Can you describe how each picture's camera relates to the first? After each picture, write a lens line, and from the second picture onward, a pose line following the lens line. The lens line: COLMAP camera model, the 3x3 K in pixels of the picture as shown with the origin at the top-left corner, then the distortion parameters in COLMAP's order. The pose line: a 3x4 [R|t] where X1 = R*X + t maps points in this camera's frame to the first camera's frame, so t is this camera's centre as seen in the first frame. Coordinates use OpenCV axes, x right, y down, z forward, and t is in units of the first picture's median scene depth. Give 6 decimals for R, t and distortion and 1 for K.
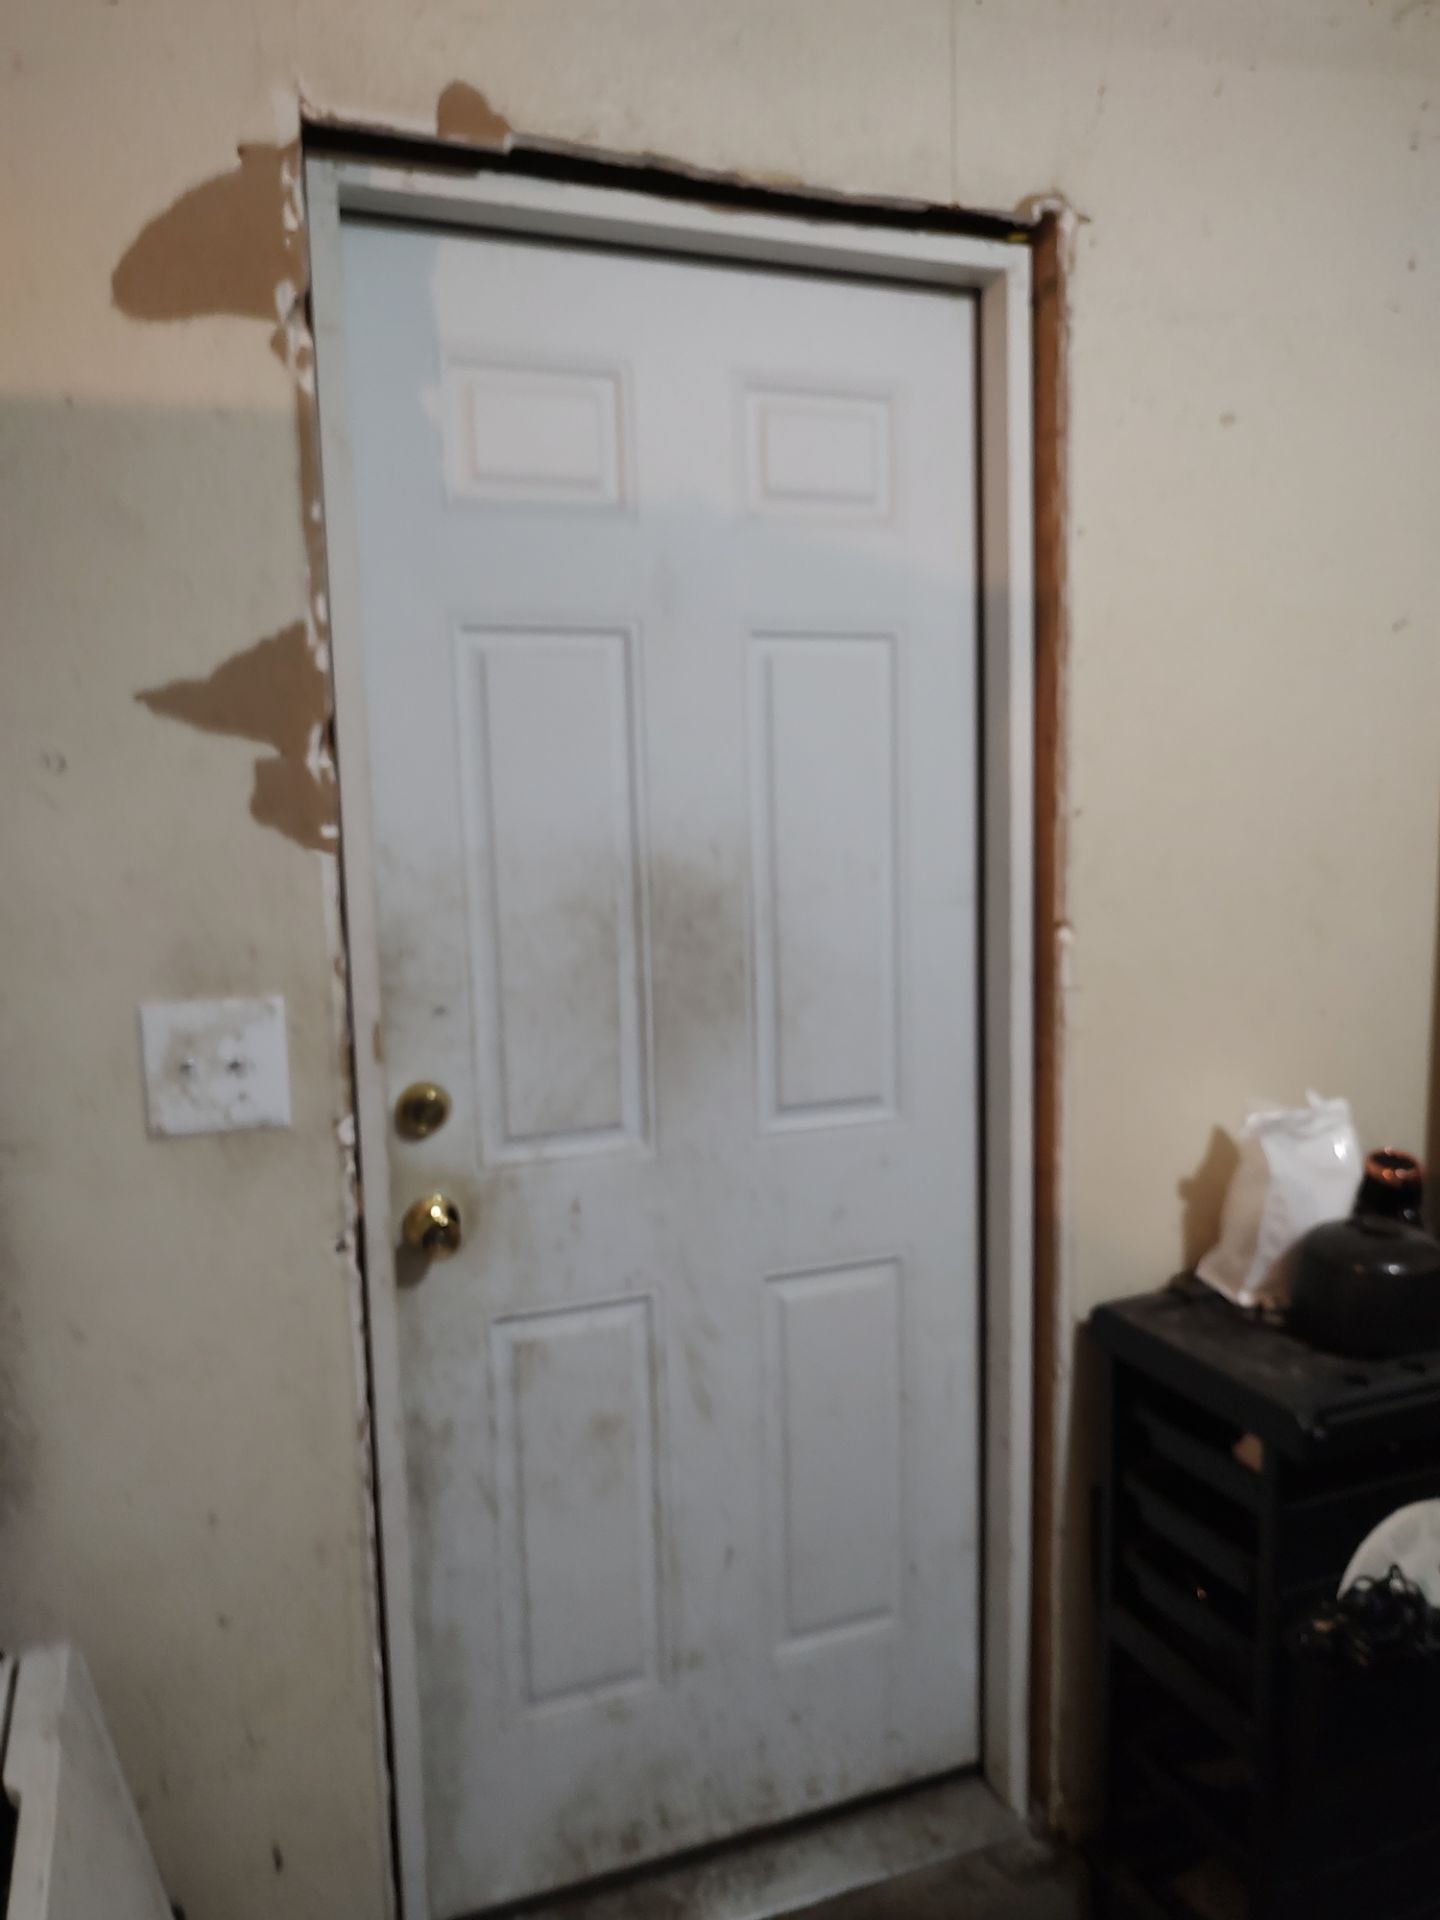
lens RADIAL K [[1369.9, 0, 720.0], [0, 1369.9, 960.0], [0, 0, 1]] dist [0.025871, -0.019437]
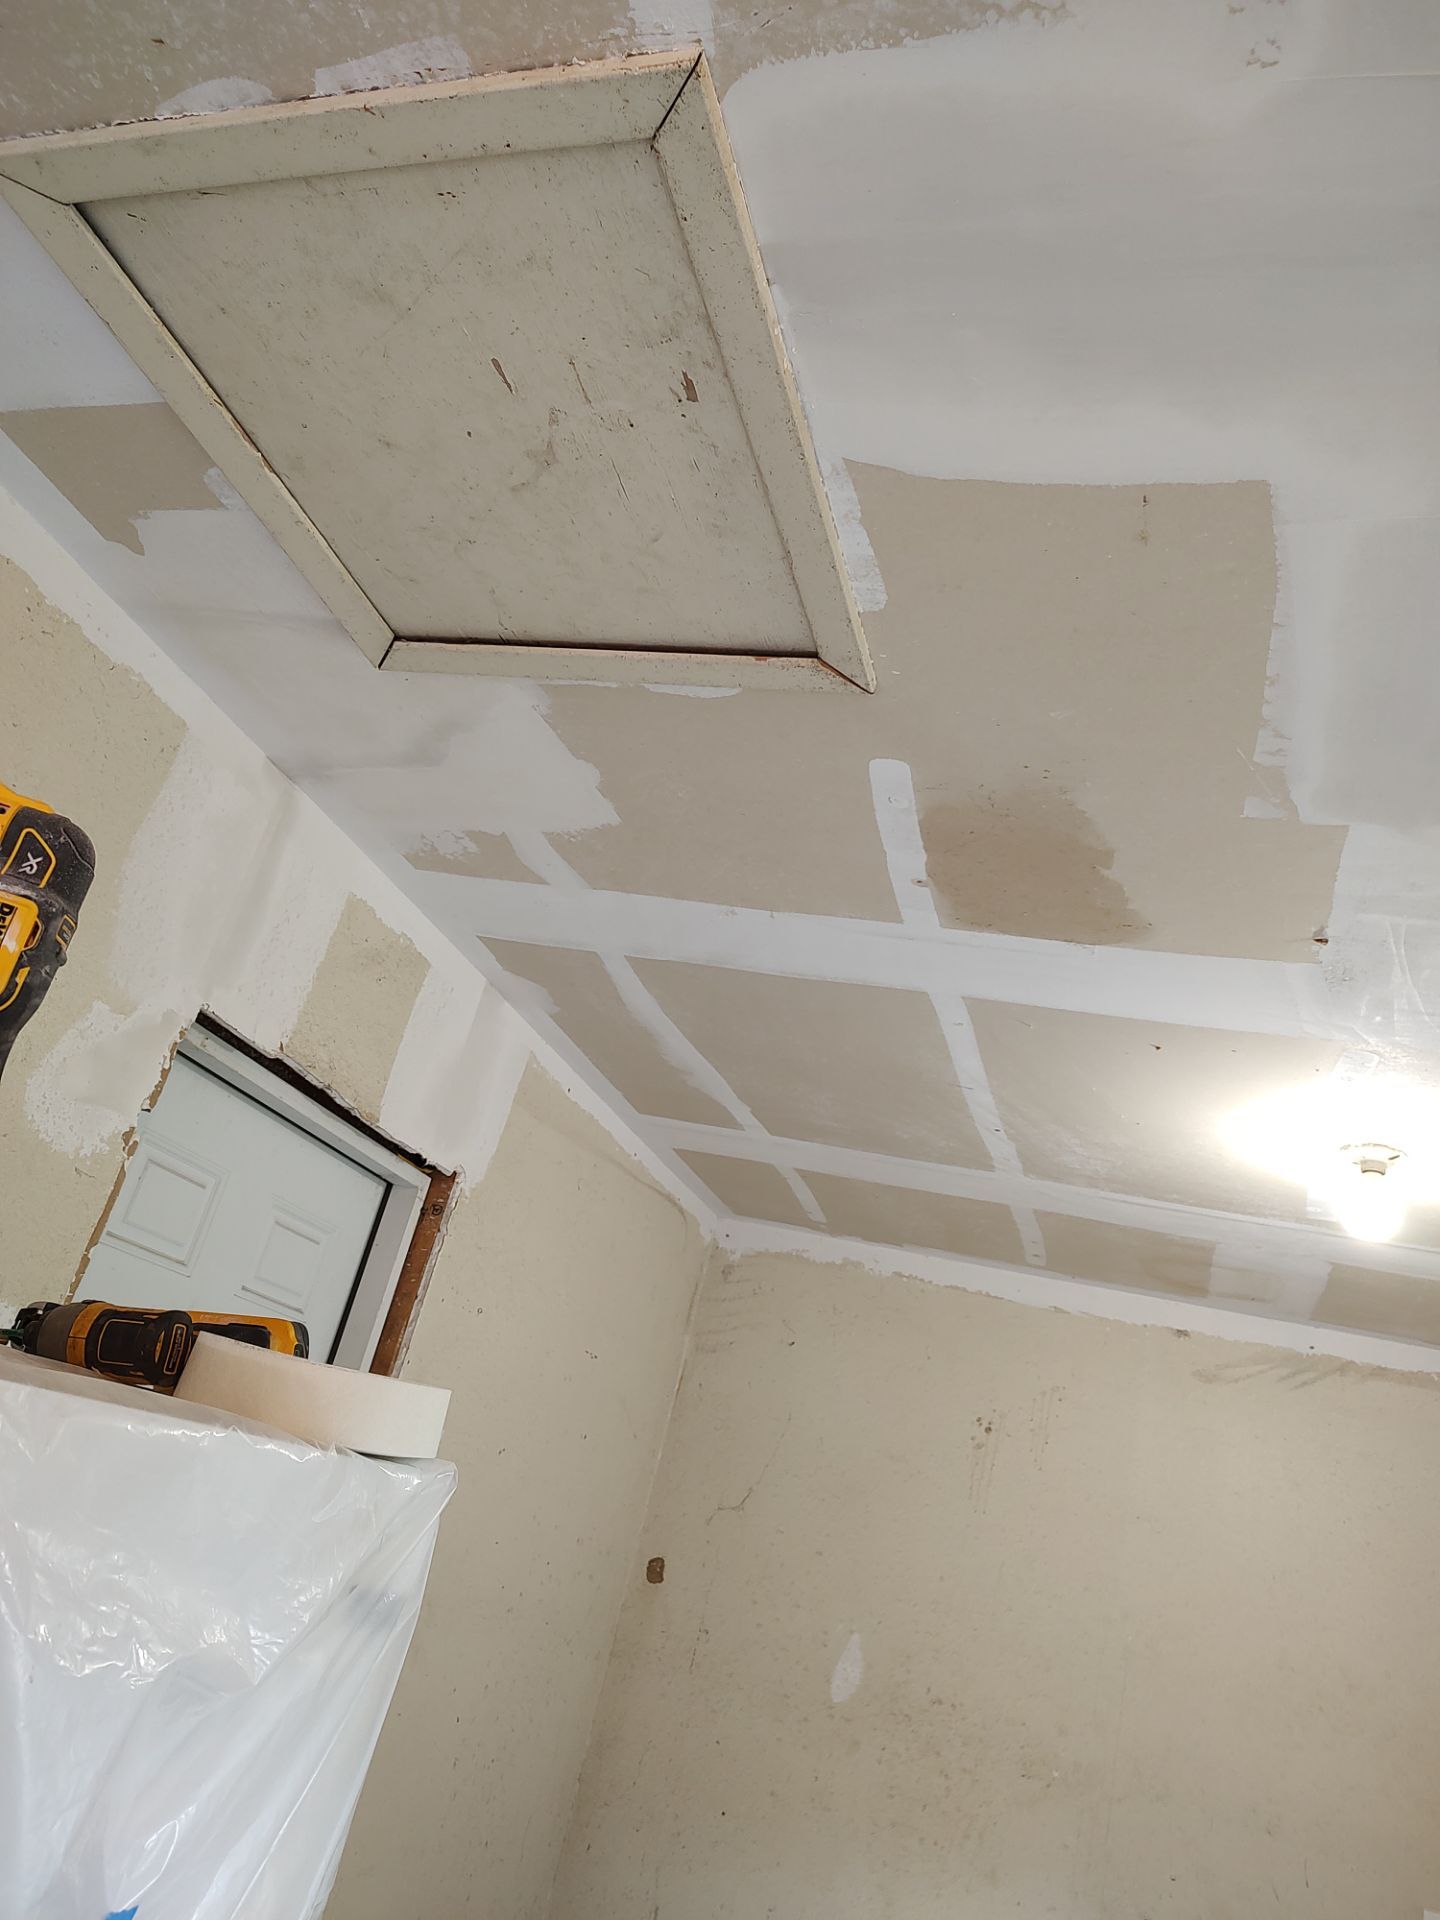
lens RADIAL K [[1372.0, 0, 720.0], [0, 1372.0, 960.0], [0, 0, 1]] dist [-0.004298, -0.006871]
pose [[0.570869, 0.463492, 0.677705, -0.839011], [-0.152597, 0.870935, -0.467104, -0.027023], [-0.806736, 0.163239, 0.567918, -0.278116]]
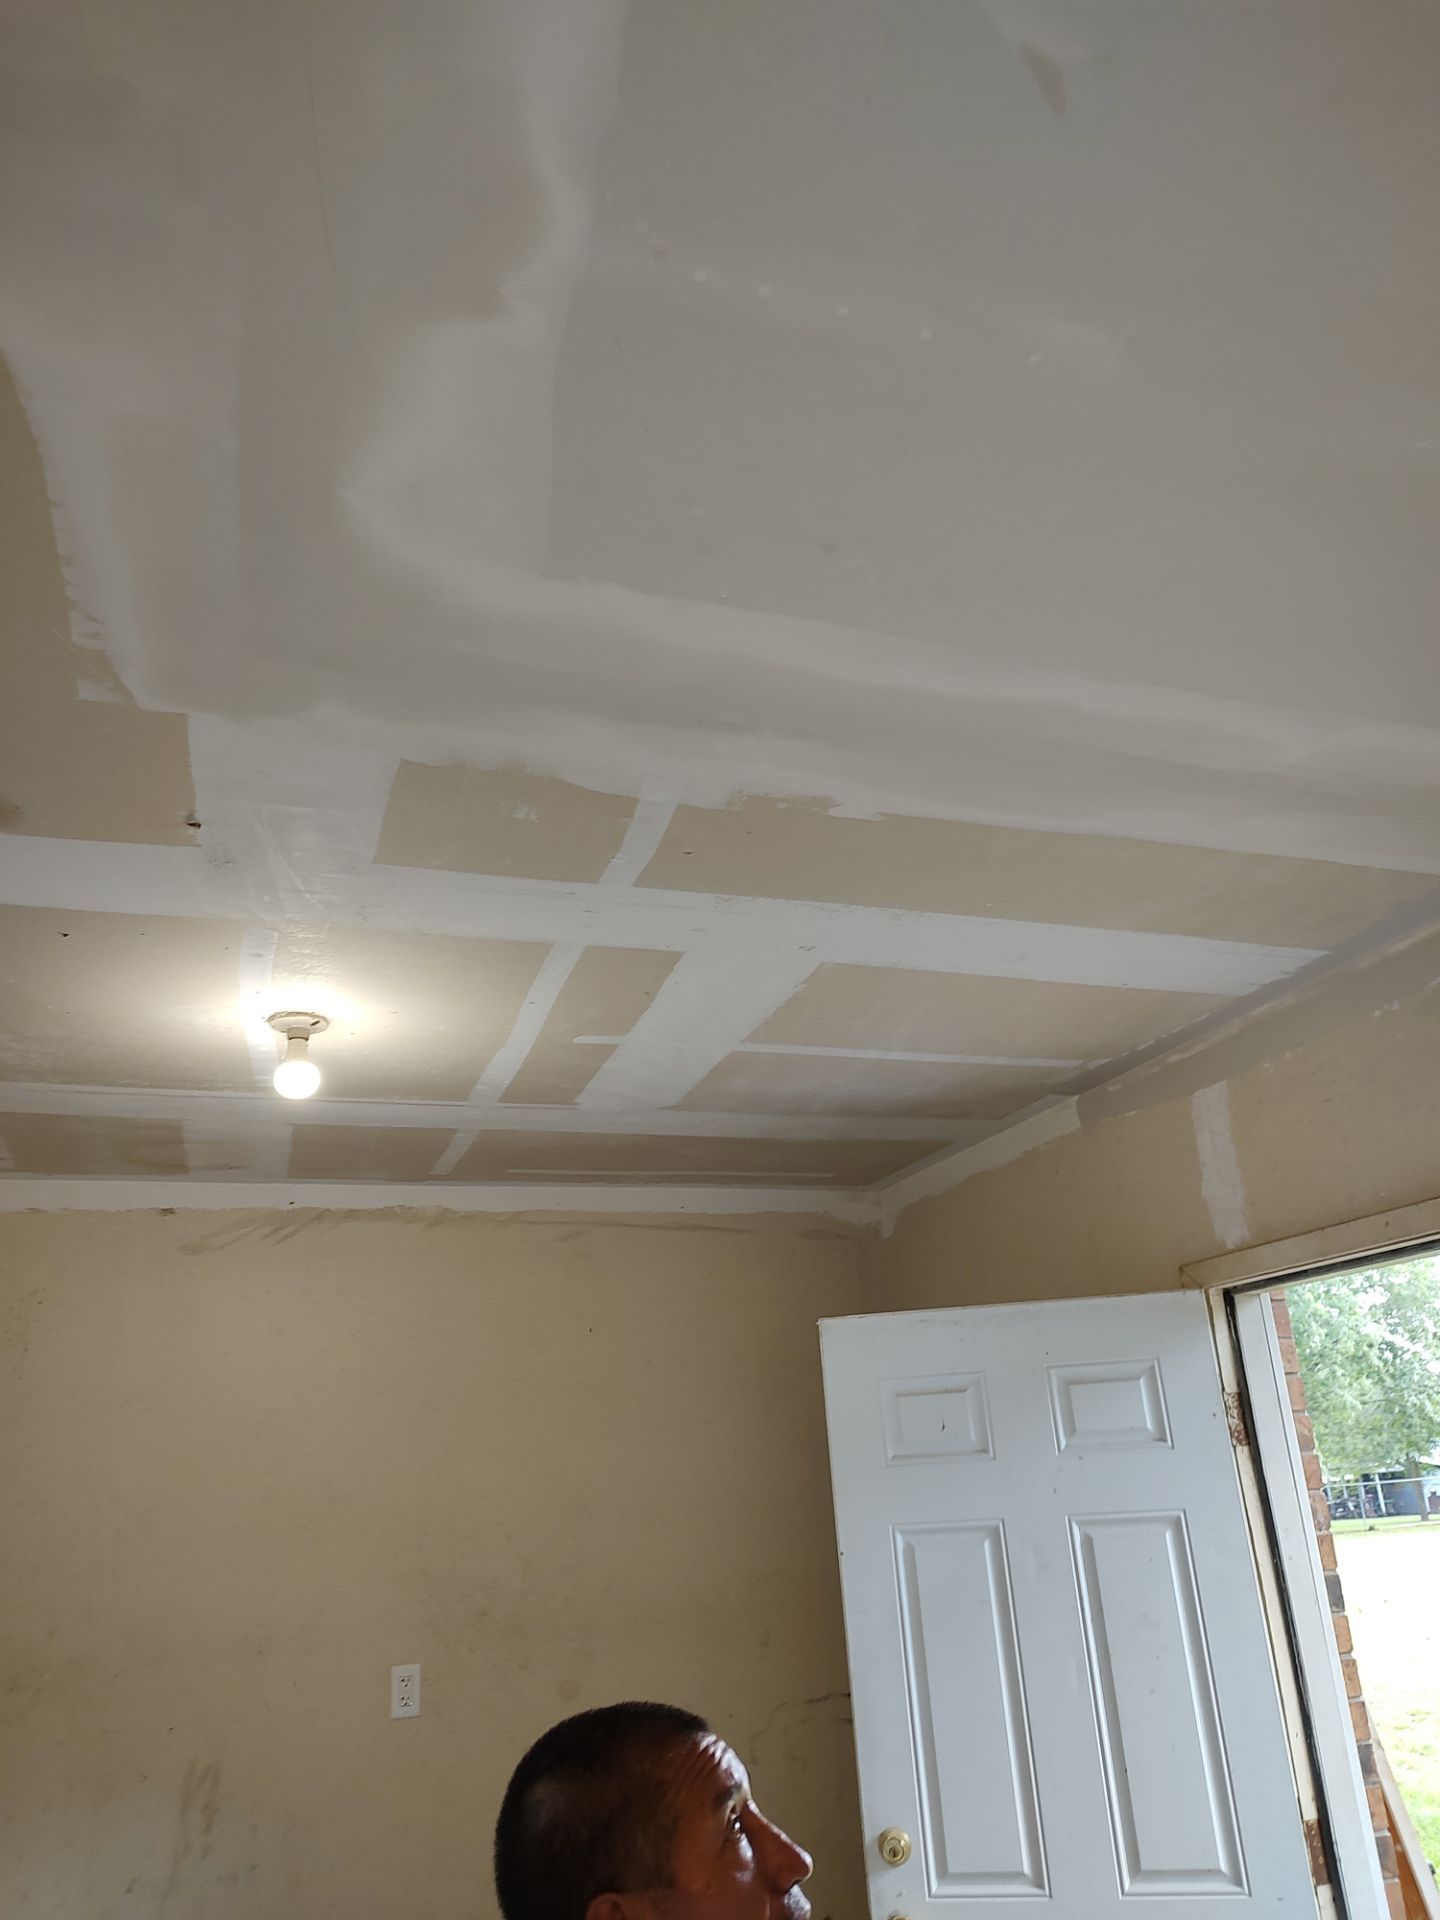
lens RADIAL K [[1357.2, 0, 720.0], [0, 1357.2, 960.0], [0, 0, 1]] dist [0.024092, -0.026877]
pose [[0.040982, 0.376460, 0.925526, -0.804615], [0.175867, 0.909125, -0.377576, -0.025793], [-0.983561, 0.178243, -0.028949, -0.424231]]
